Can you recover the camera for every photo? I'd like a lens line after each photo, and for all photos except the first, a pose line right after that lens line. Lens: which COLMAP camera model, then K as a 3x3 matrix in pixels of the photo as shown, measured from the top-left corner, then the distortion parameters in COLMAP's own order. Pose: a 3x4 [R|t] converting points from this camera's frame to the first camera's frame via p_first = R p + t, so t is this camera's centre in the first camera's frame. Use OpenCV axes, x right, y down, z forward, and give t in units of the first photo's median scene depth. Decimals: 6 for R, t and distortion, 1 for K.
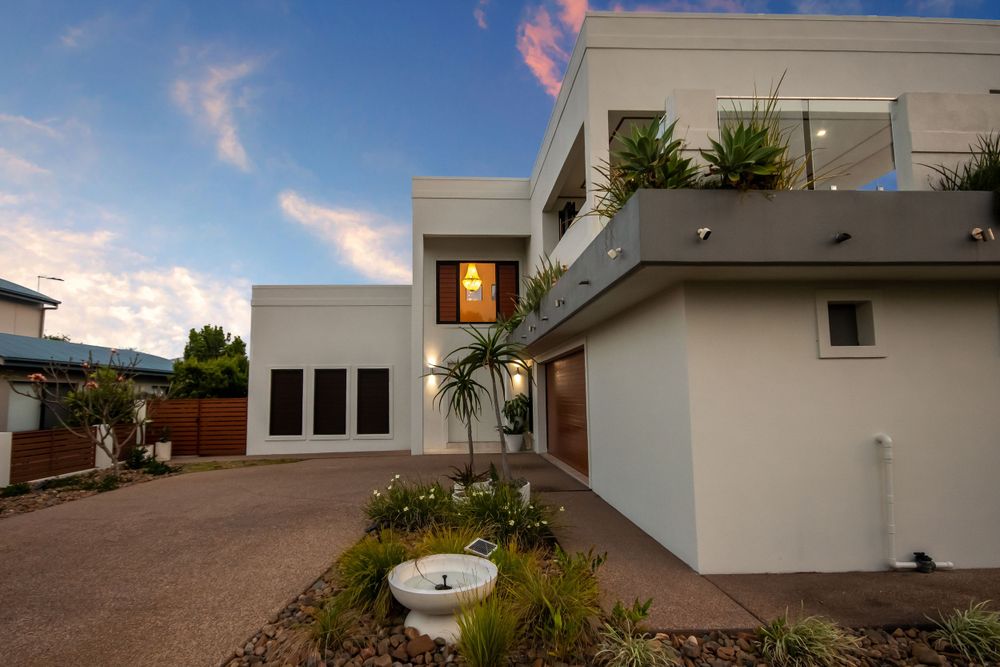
lens RADIAL K [[531.5, 0, 481.8], [0, 531.5, 341.7], [0, 0, 1]] dist [0.001781, 0.000670]
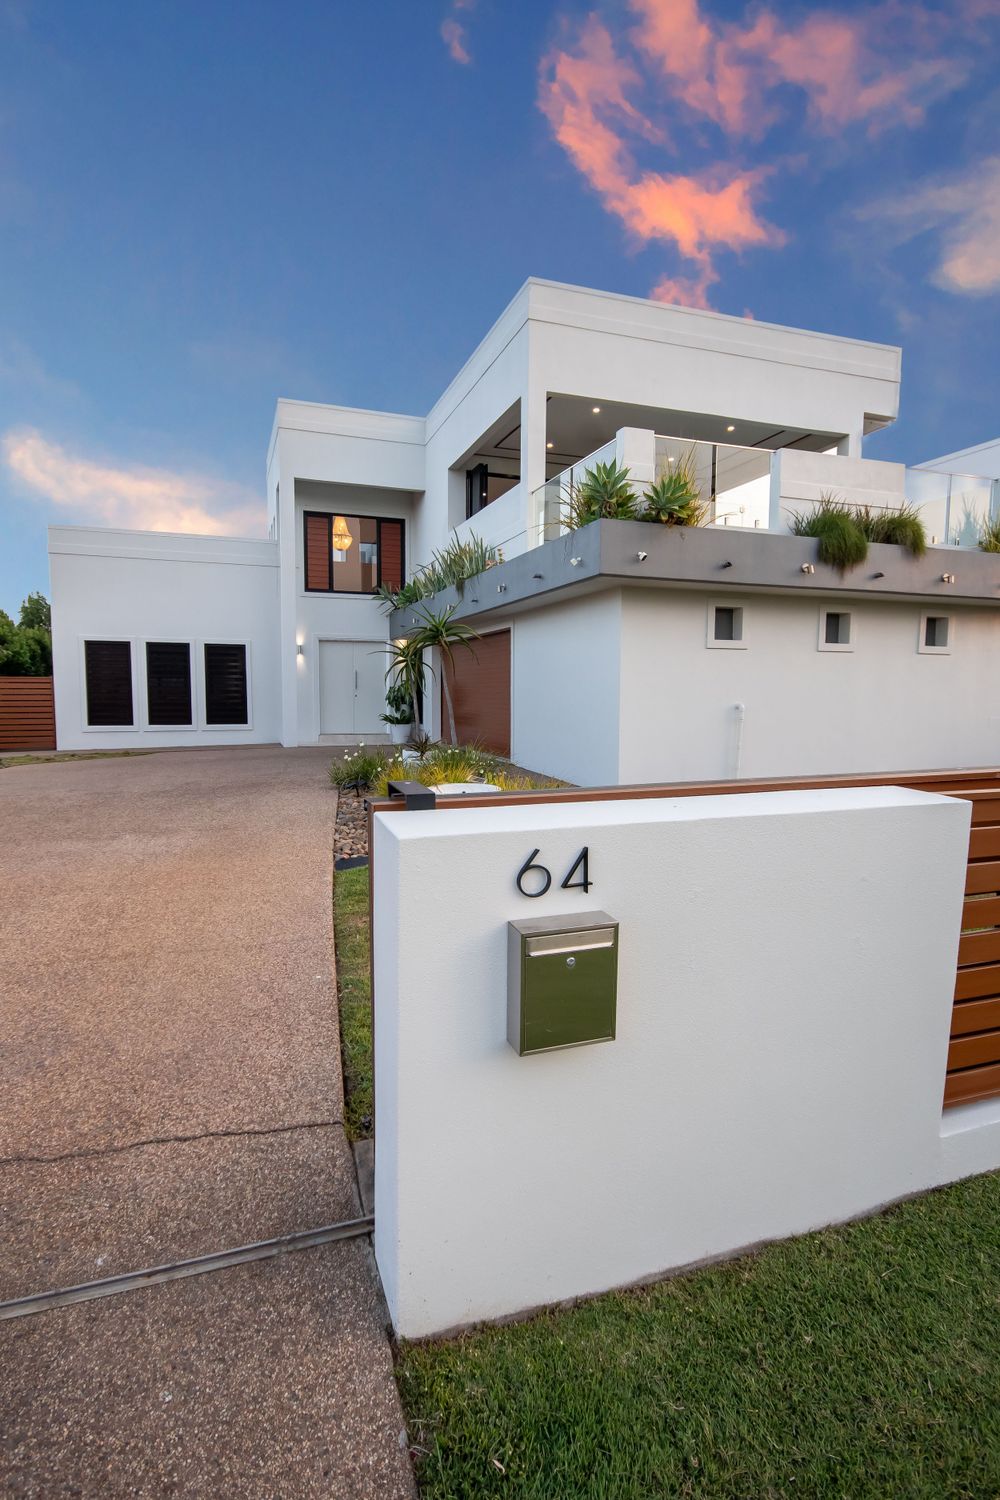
lens RADIAL K [[777.9, 0, 500.0], [0, 777.9, 750.0], [0, 0, 1]] dist [0.003526, 0.000227]
pose [[0.955967, -0.005895, 0.293415, -0.156077], [-0.045250, 0.984882, 0.167213, -0.007125], [-0.289964, -0.173128, 0.941248, -0.261701]]
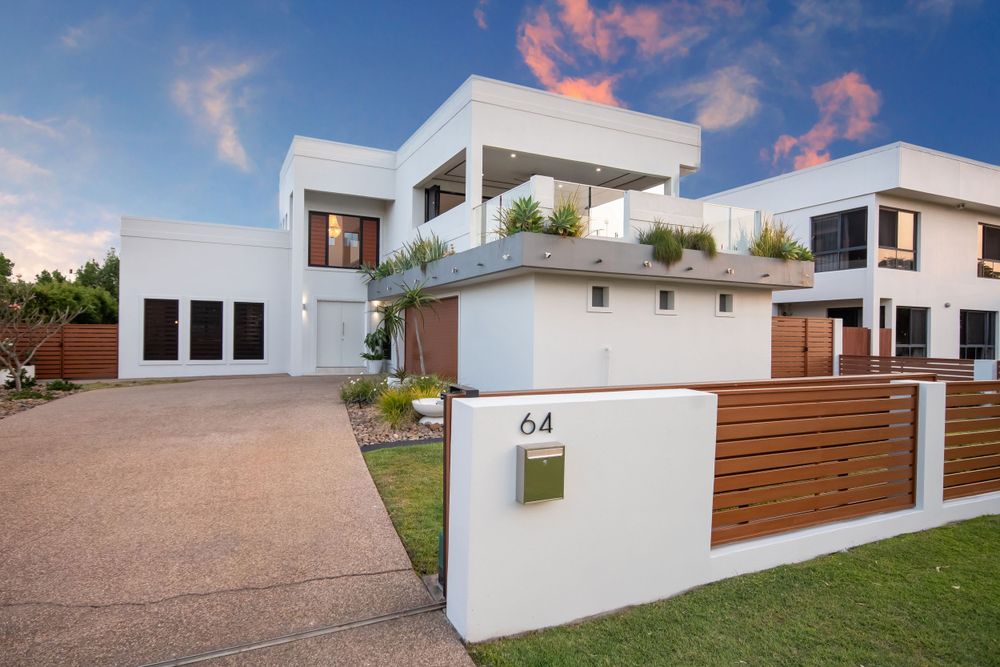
lens RADIAL K [[574.7, 0, 500.0], [0, 574.7, 333.5], [0, 0, 1]] dist [0.005514, 0.001562]
pose [[0.915022, 0.024592, 0.402655, -0.211145], [-0.062579, 0.994710, 0.081458, -0.016411], [-0.398522, -0.099733, 0.911720, -0.335736]]
